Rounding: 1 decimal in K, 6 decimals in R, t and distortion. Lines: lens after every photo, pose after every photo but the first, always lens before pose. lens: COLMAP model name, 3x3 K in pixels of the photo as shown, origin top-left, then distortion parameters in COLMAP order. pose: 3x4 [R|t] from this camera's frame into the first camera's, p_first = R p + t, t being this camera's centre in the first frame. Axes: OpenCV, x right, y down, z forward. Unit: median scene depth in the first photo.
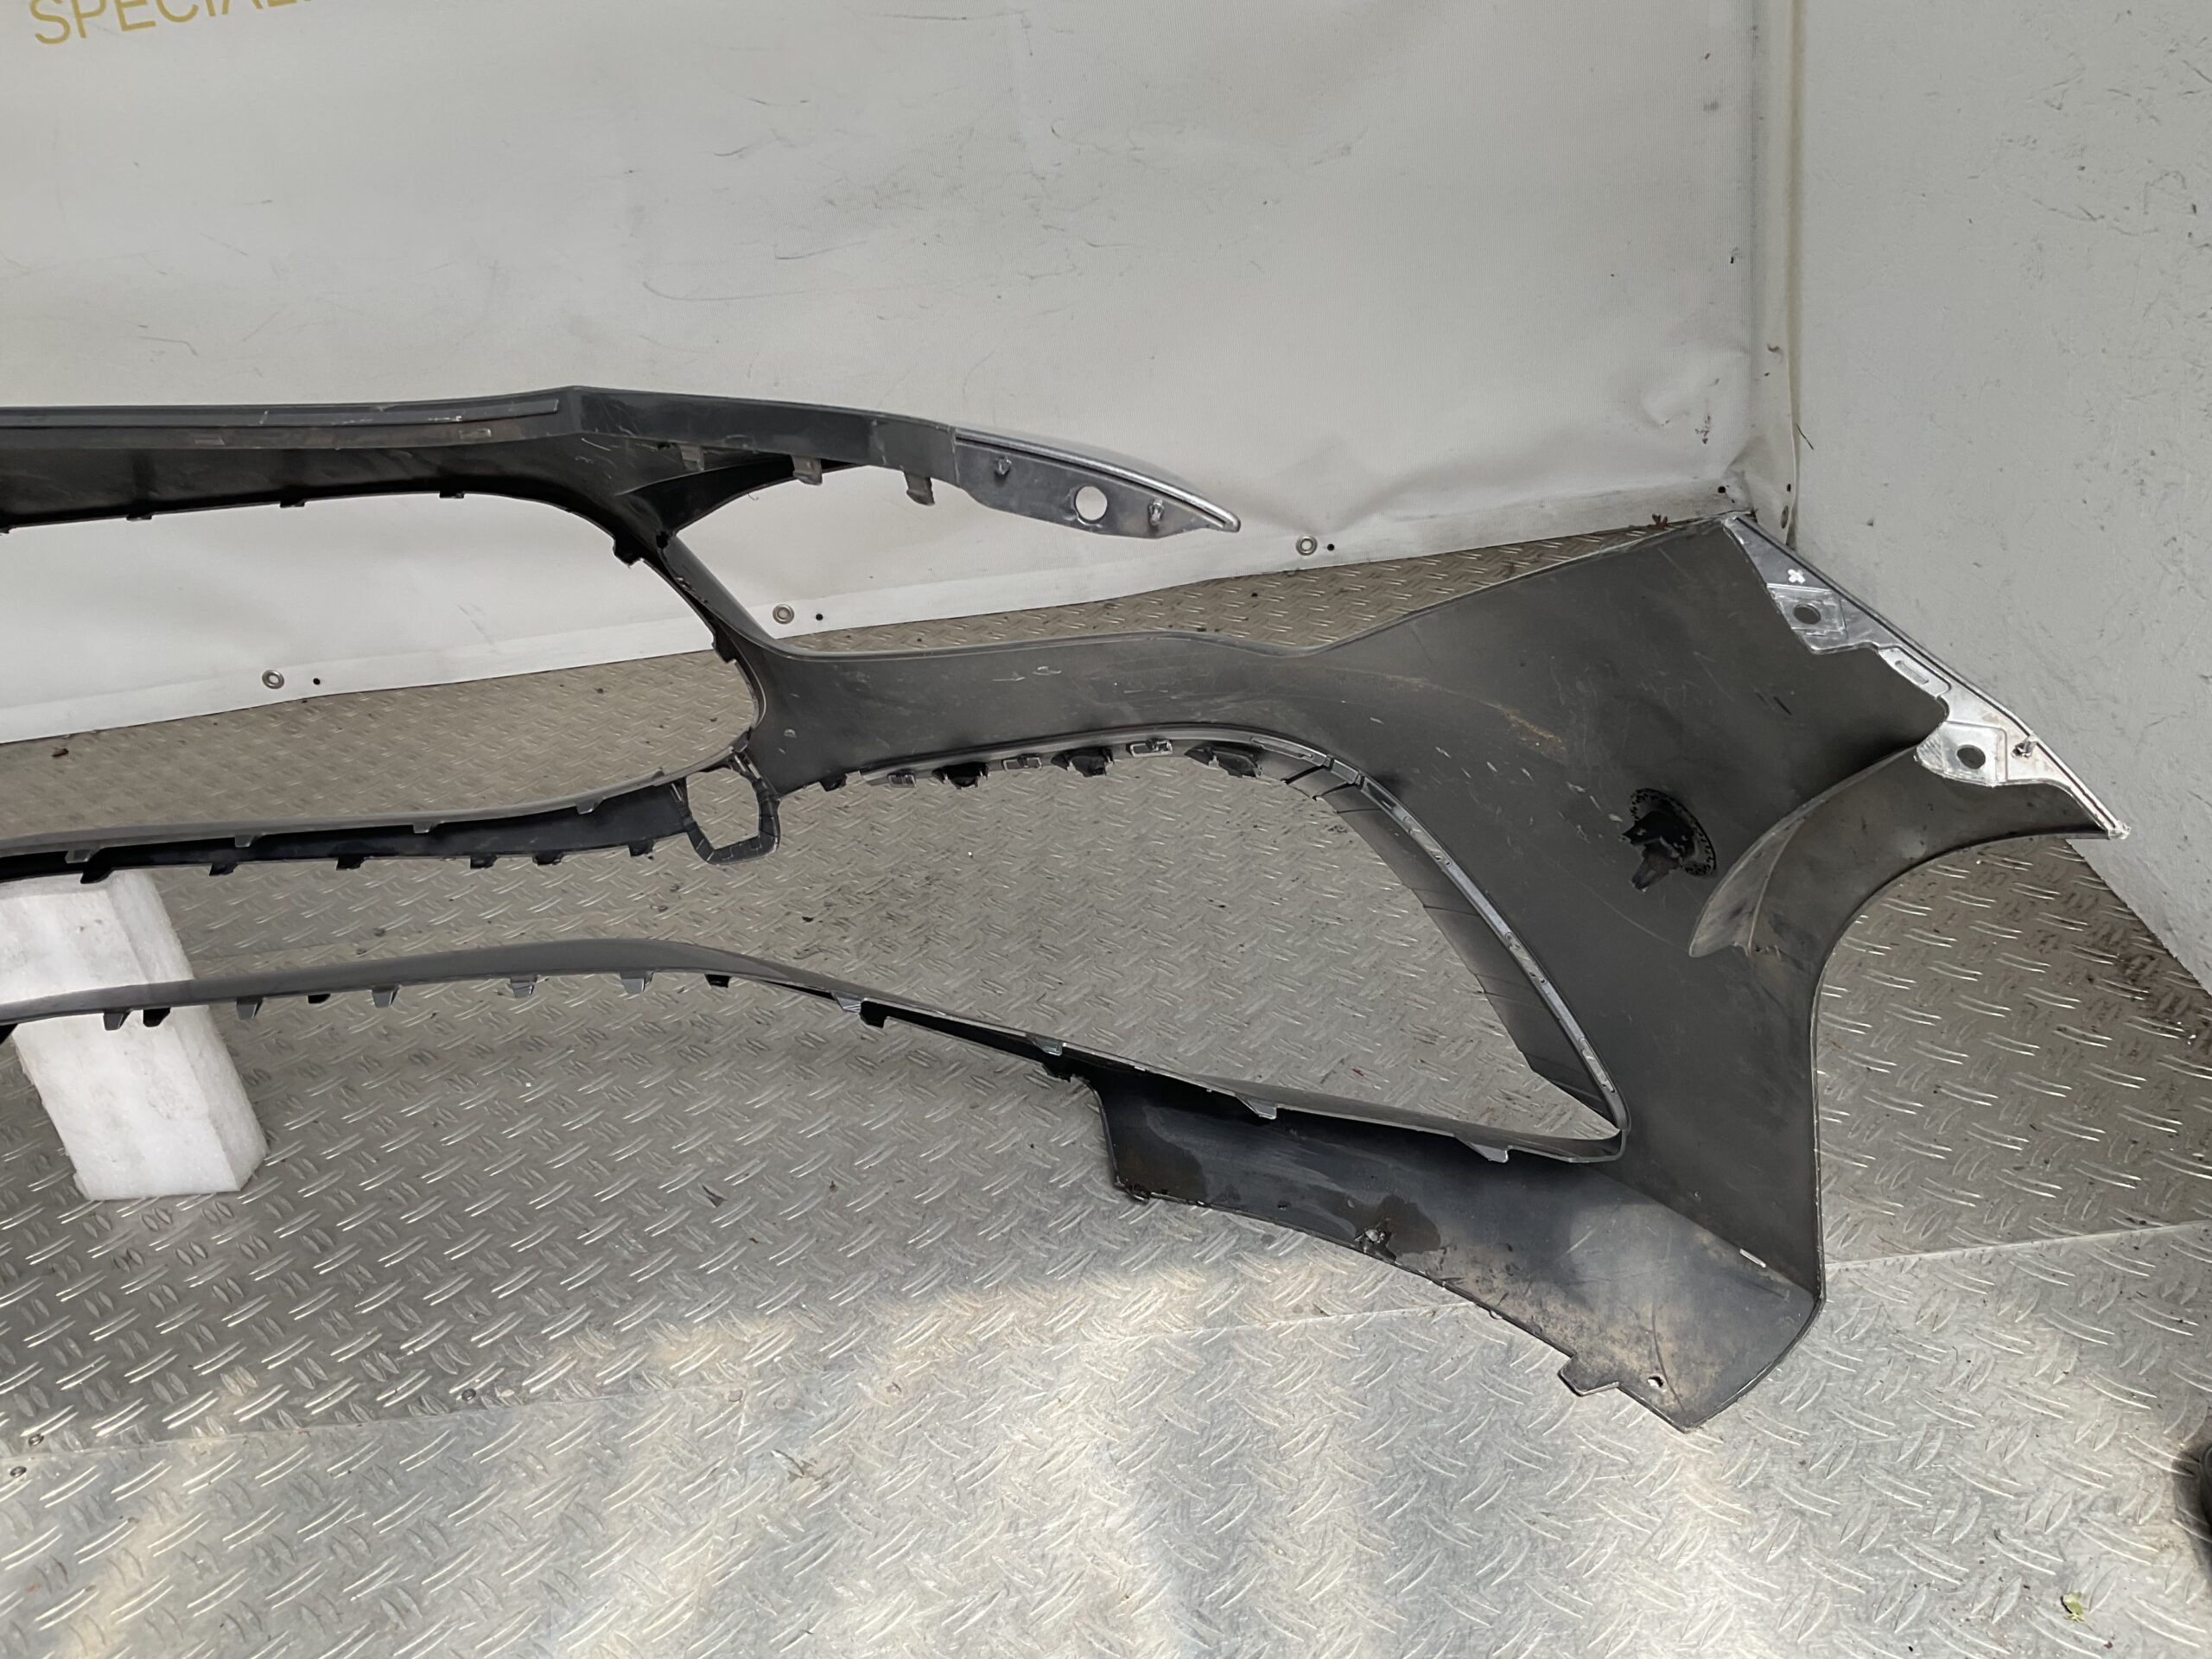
lens RADIAL K [[1842.2, 0, 1102.3], [0, 1842.2, 824.0], [0, 0, 1]] dist [0.053029, -0.078286]
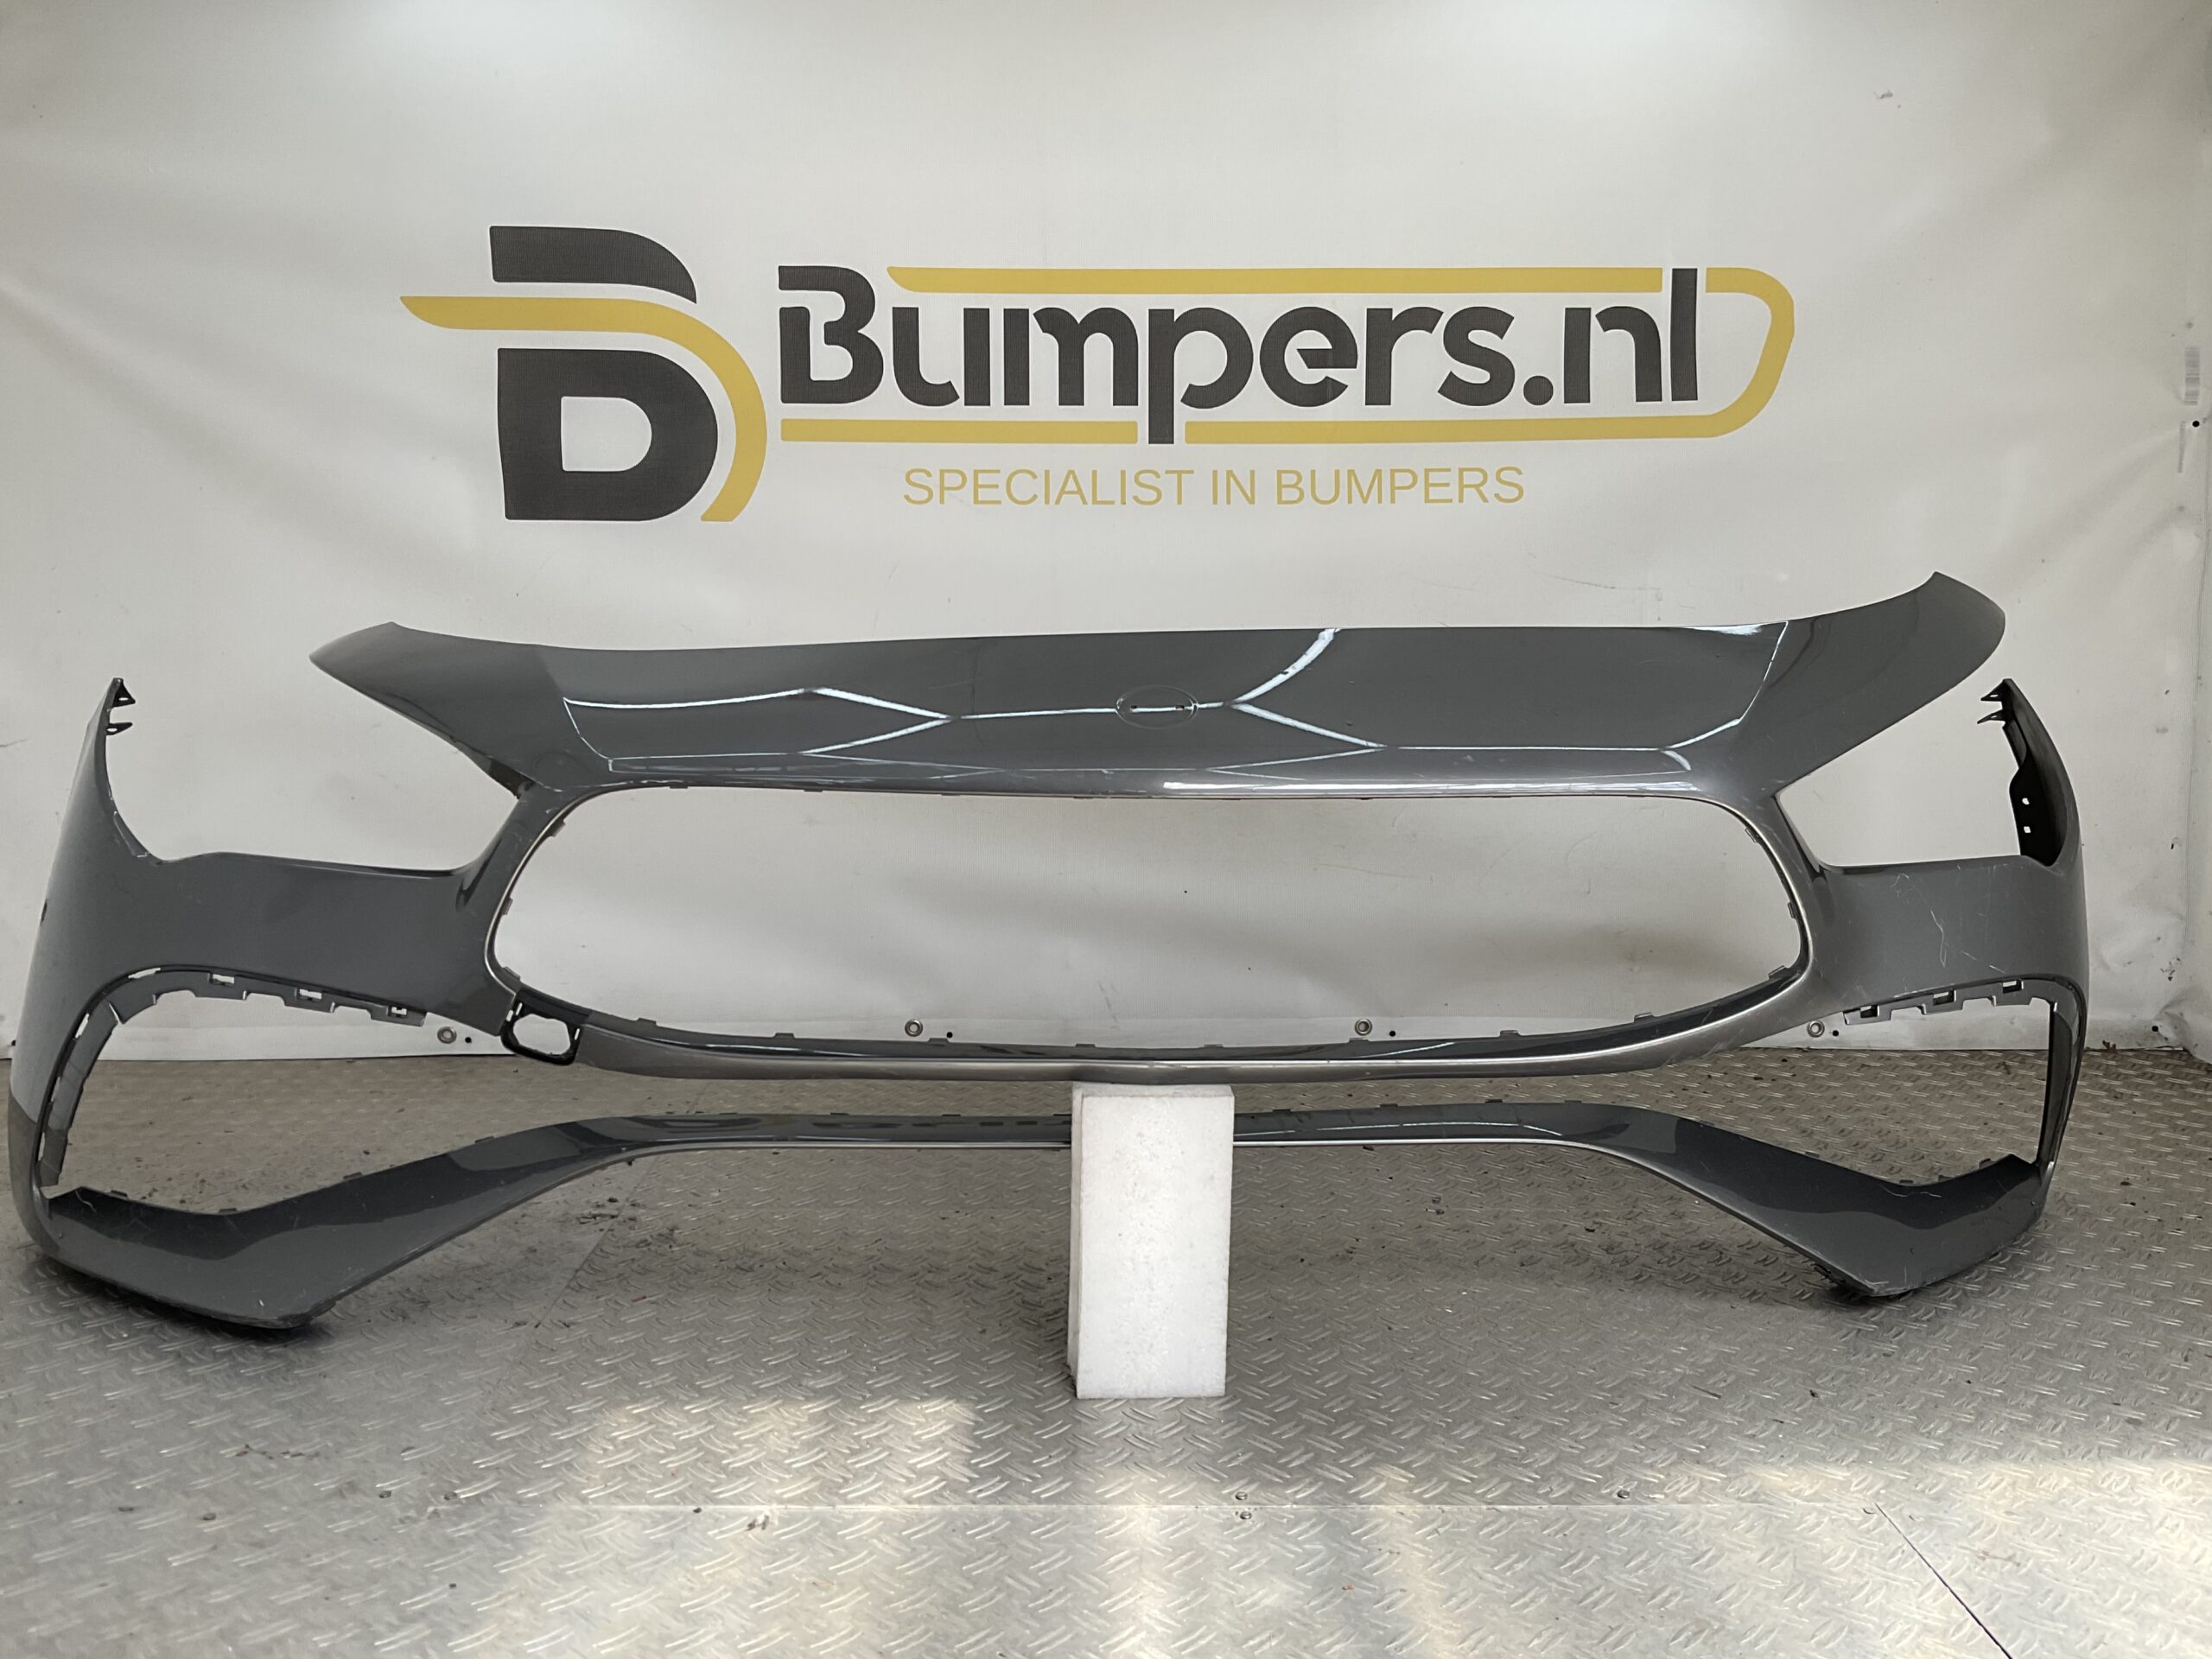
lens RADIAL K [[1842.4, 0, 1106.7], [0, 1842.4, 816.9], [0, 0, 1]] dist [0.085741, -0.134250]
pose [[0.989321, 0.137157, 0.049306, -0.449714], [-0.111715, 0.930863, -0.347870, 0.203821], [-0.093610, 0.338647, 0.936245, -0.132890]]
